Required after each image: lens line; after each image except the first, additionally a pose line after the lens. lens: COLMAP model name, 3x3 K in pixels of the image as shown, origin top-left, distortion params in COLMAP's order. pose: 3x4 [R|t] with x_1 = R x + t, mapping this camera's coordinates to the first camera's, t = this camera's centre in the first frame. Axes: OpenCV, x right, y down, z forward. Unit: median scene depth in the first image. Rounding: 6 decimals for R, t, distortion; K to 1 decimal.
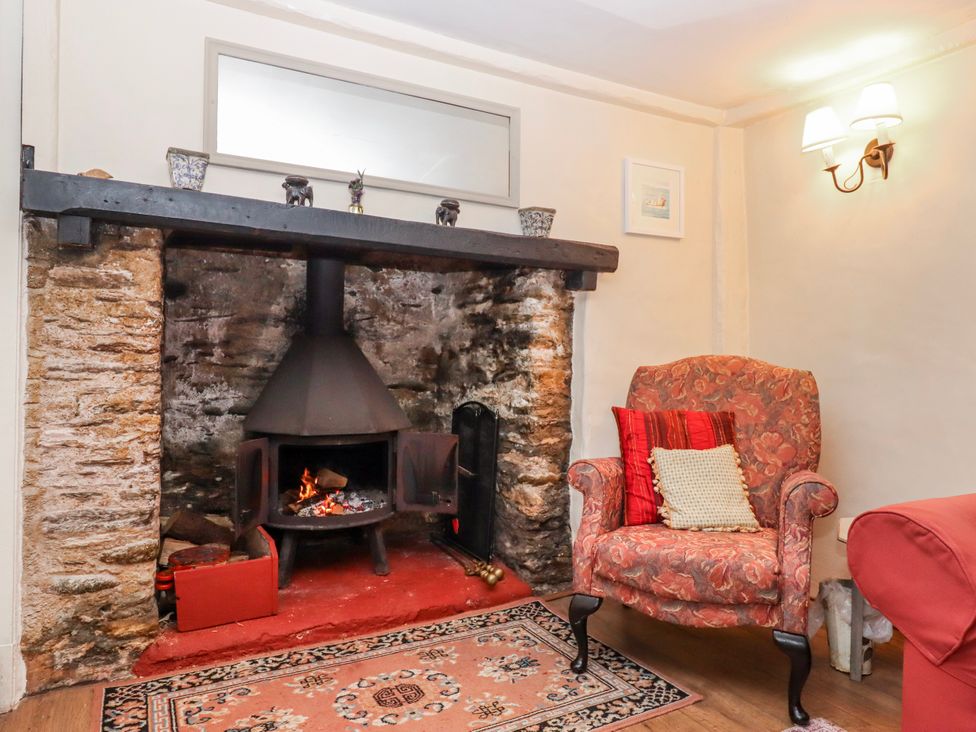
lens RADIAL K [[638.6, 0, 488.0], [0, 638.6, 366.0], [0, 0, 1]] dist [-0.001859, -0.004126]
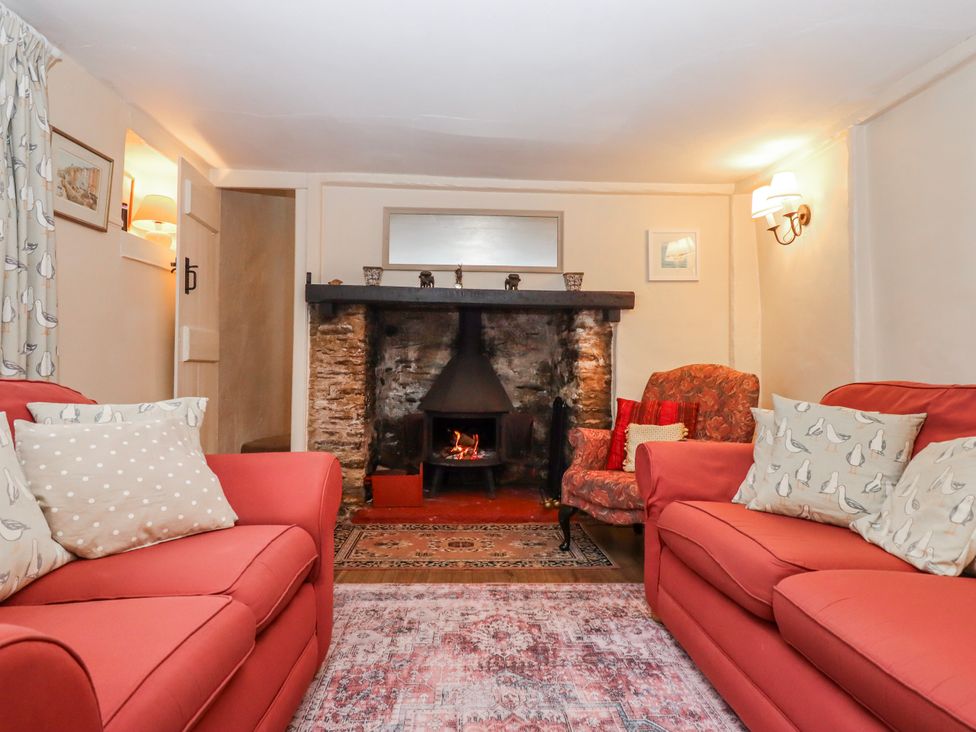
lens RADIAL K [[605.9, 0, 488.0], [0, 605.9, 366.0], [0, 0, 1]] dist [-0.002089, -0.002841]
pose [[0.899203, -0.009108, -0.437438, 0.549951], [-0.002495, 0.999660, -0.025942, 0.025231], [0.437525, 0.024418, 0.898875, -0.450246]]
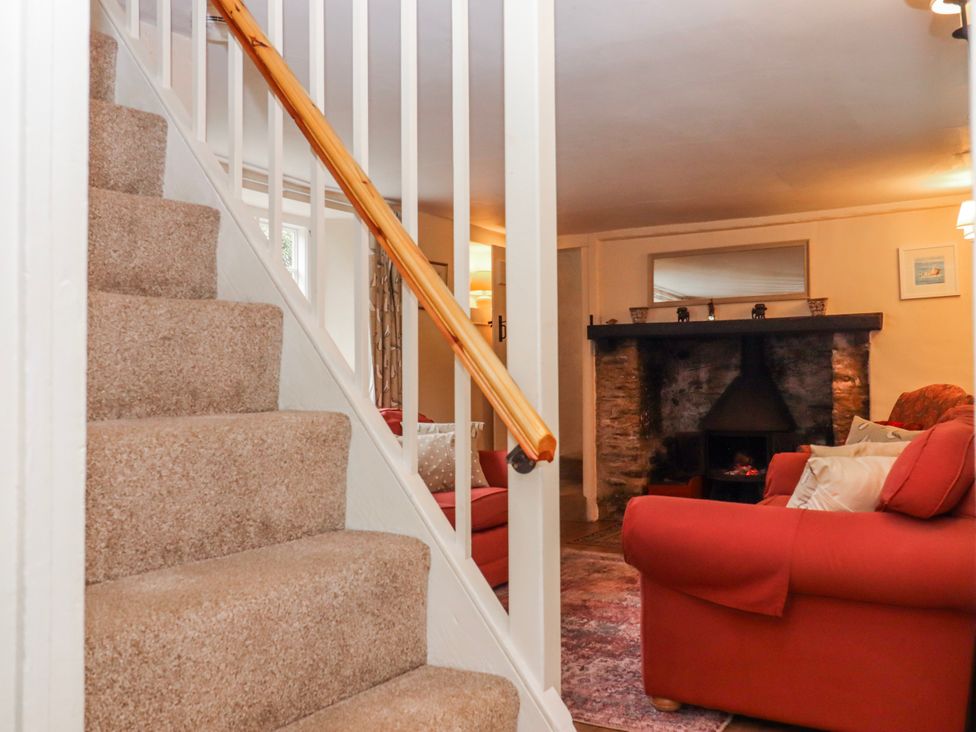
lens RADIAL K [[856.0, 0, 488.0], [0, 856.0, 366.0], [0, 0, 1]] dist [0.010413, -0.001709]
pose [[0.492113, -0.035703, -0.869799, 1.611514], [0.013067, 0.999349, -0.033628, -0.006650], [0.870433, 0.005183, 0.492259, -0.858124]]
